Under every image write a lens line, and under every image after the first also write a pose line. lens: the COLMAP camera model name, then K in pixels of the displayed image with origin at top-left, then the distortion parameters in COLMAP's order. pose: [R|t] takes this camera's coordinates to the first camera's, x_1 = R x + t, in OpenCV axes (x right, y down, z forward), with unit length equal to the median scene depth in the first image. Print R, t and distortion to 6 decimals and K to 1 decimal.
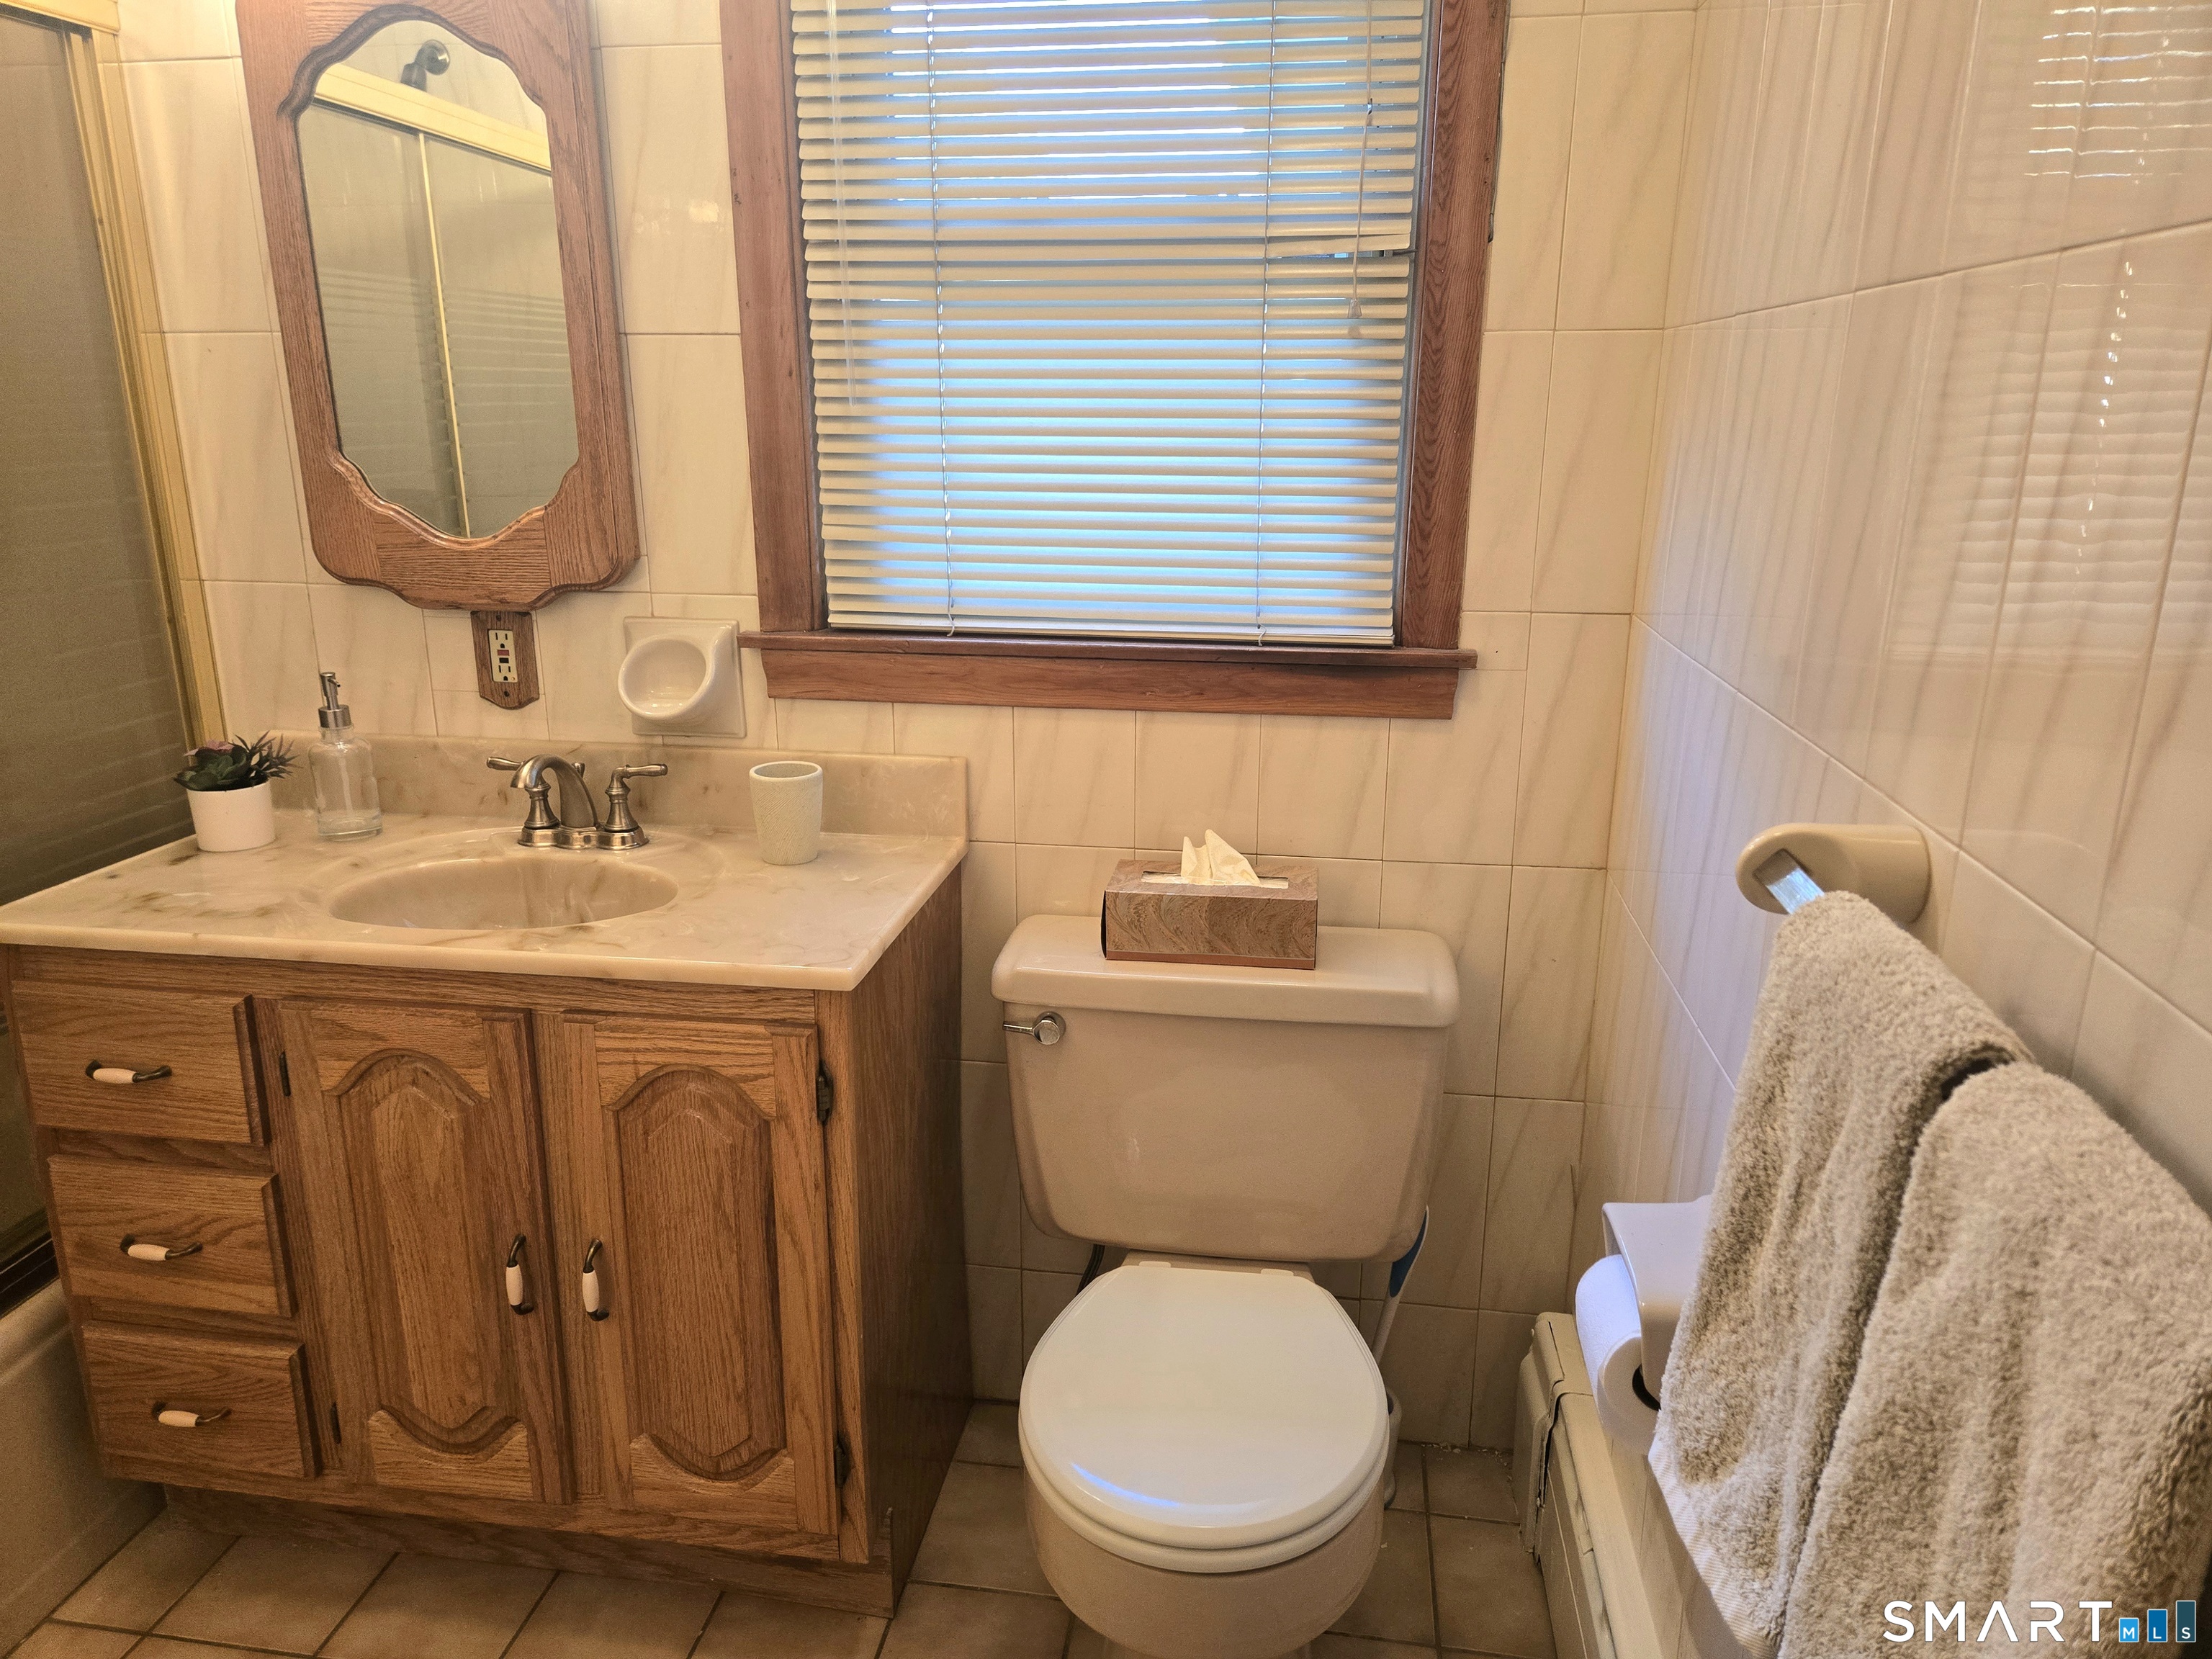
lens RADIAL K [[1494.9, 0, 1095.0], [0, 1494.9, 821.2], [0, 0, 1]] dist [0.048364, -0.029611]
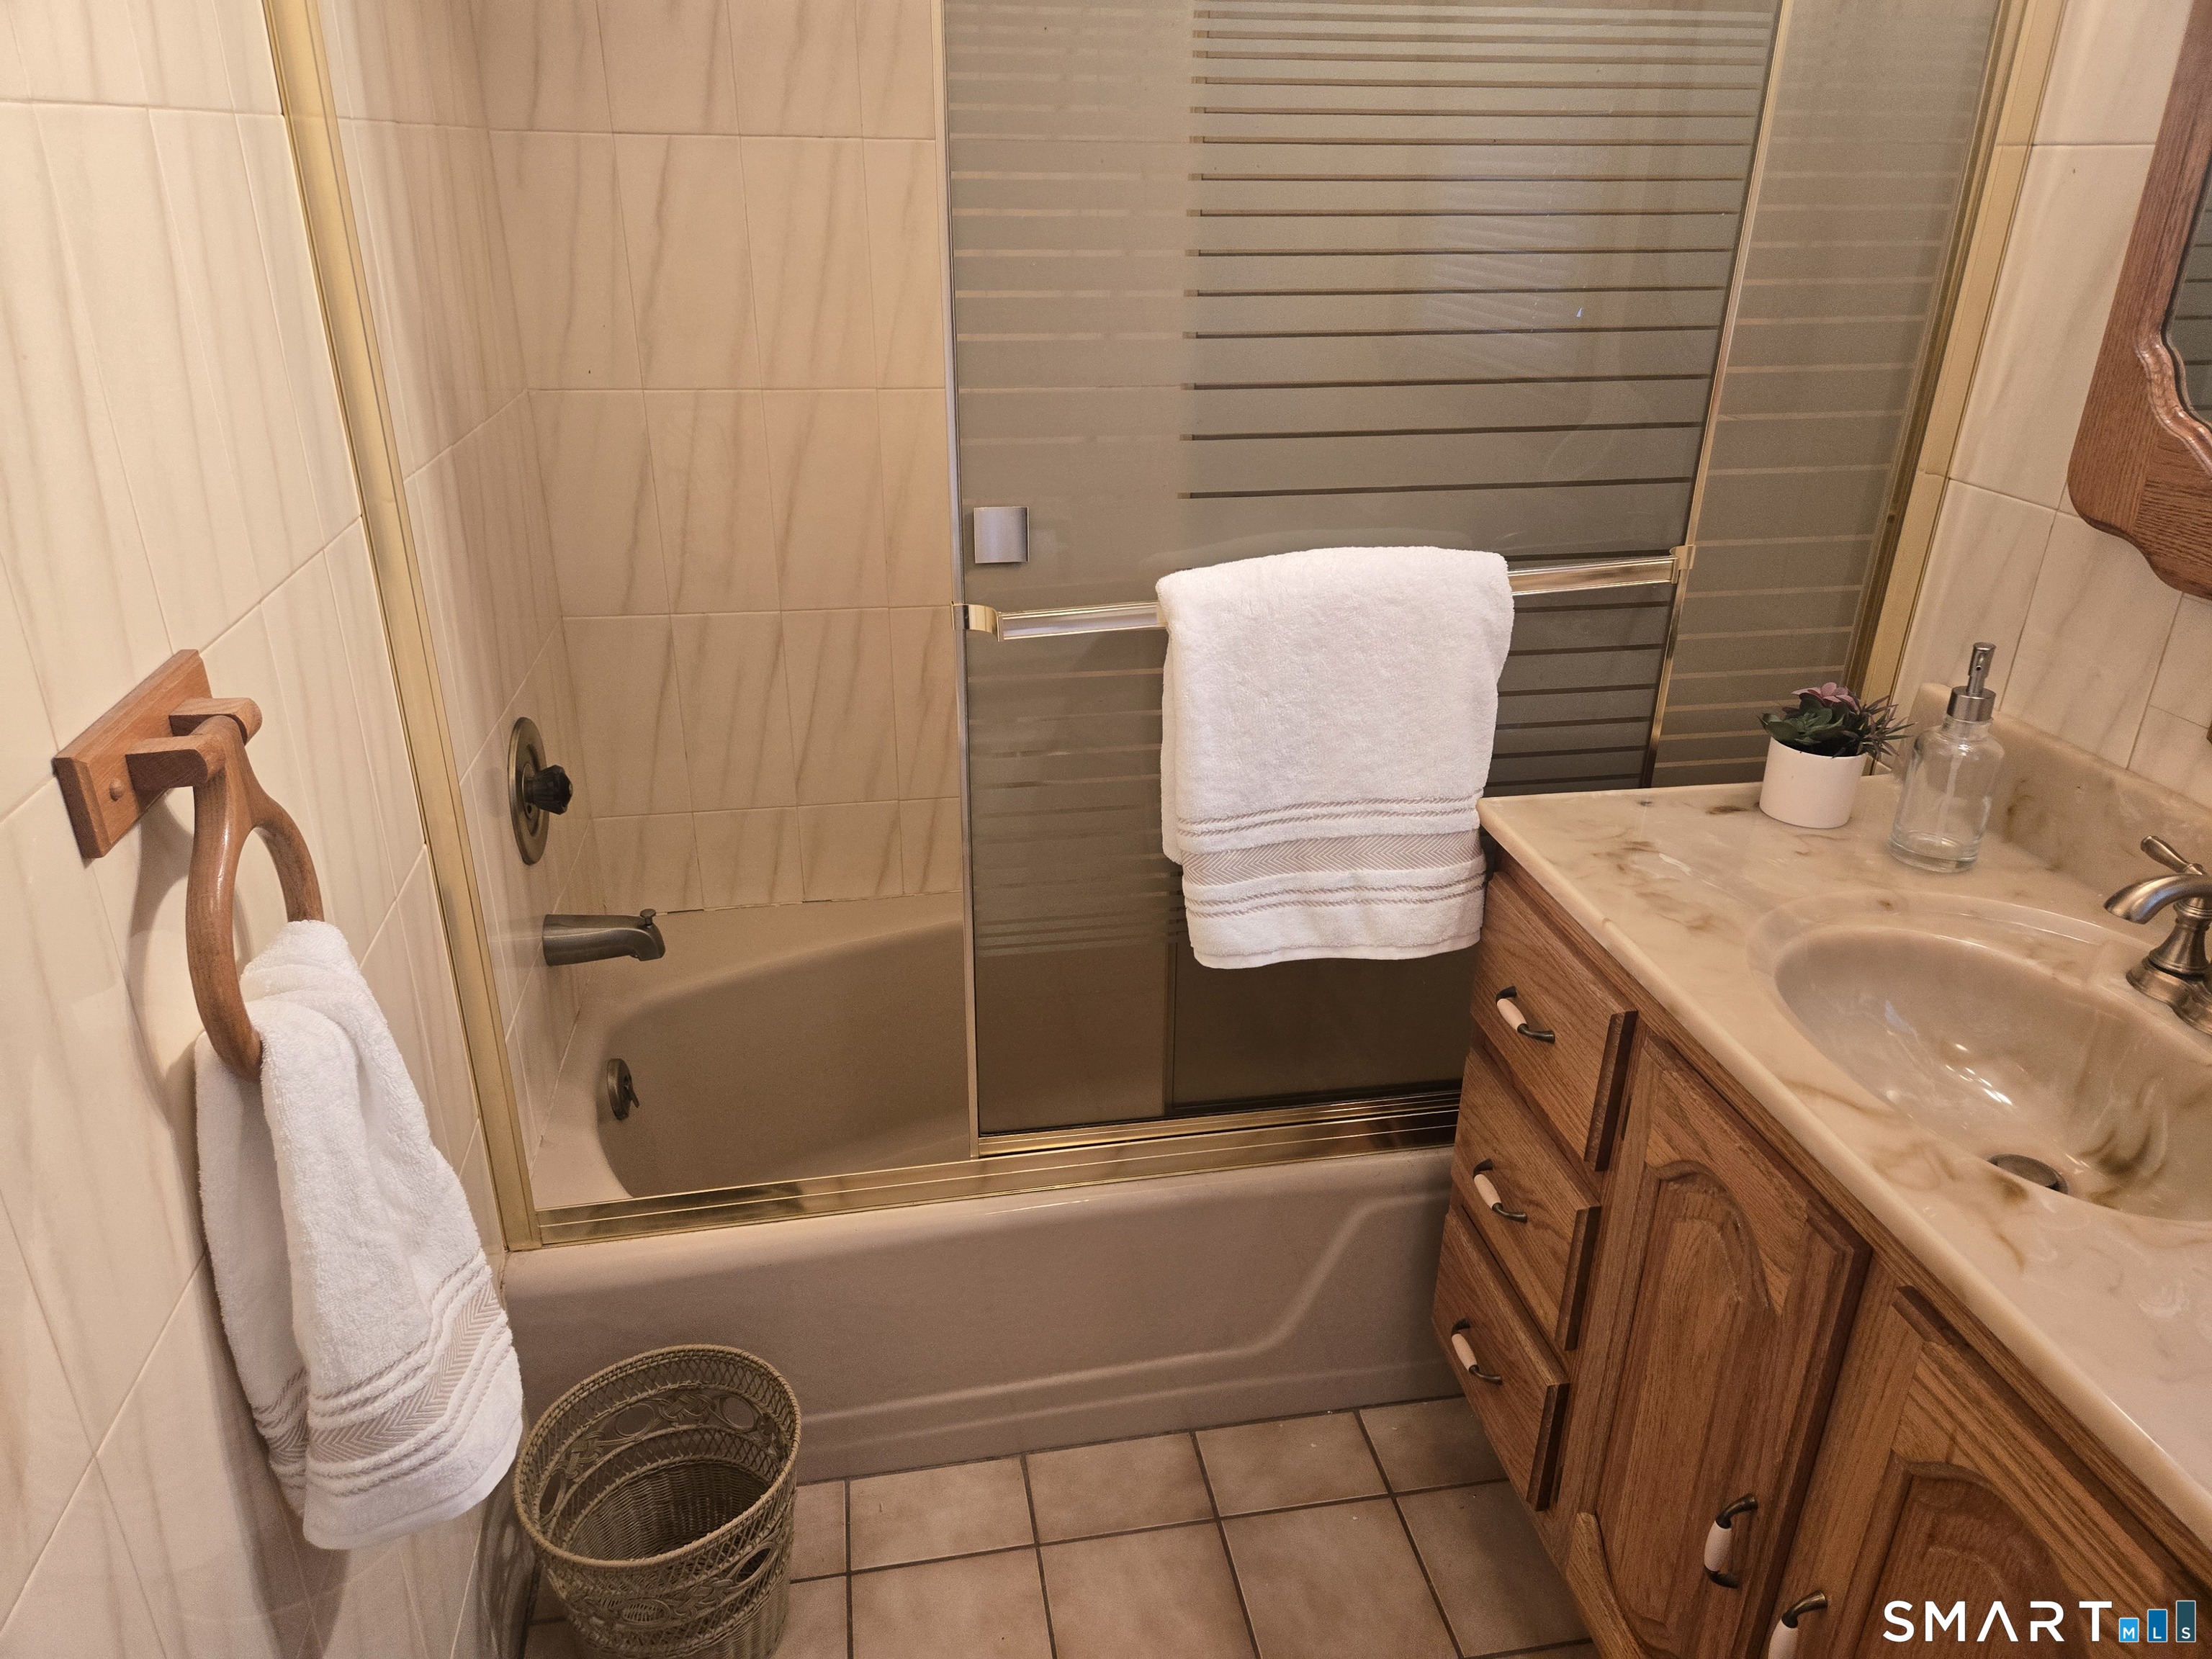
lens RADIAL K [[1494.9, 0, 1103.7], [0, 1494.9, 816.6], [0, 0, 1]] dist [0.048364, -0.029611]
pose [[0.323051, 0.388517, -0.862956, 0.010961], [-0.266439, 0.912302, 0.310991, -0.147733], [0.908102, 0.129459, 0.398236, 0.372537]]
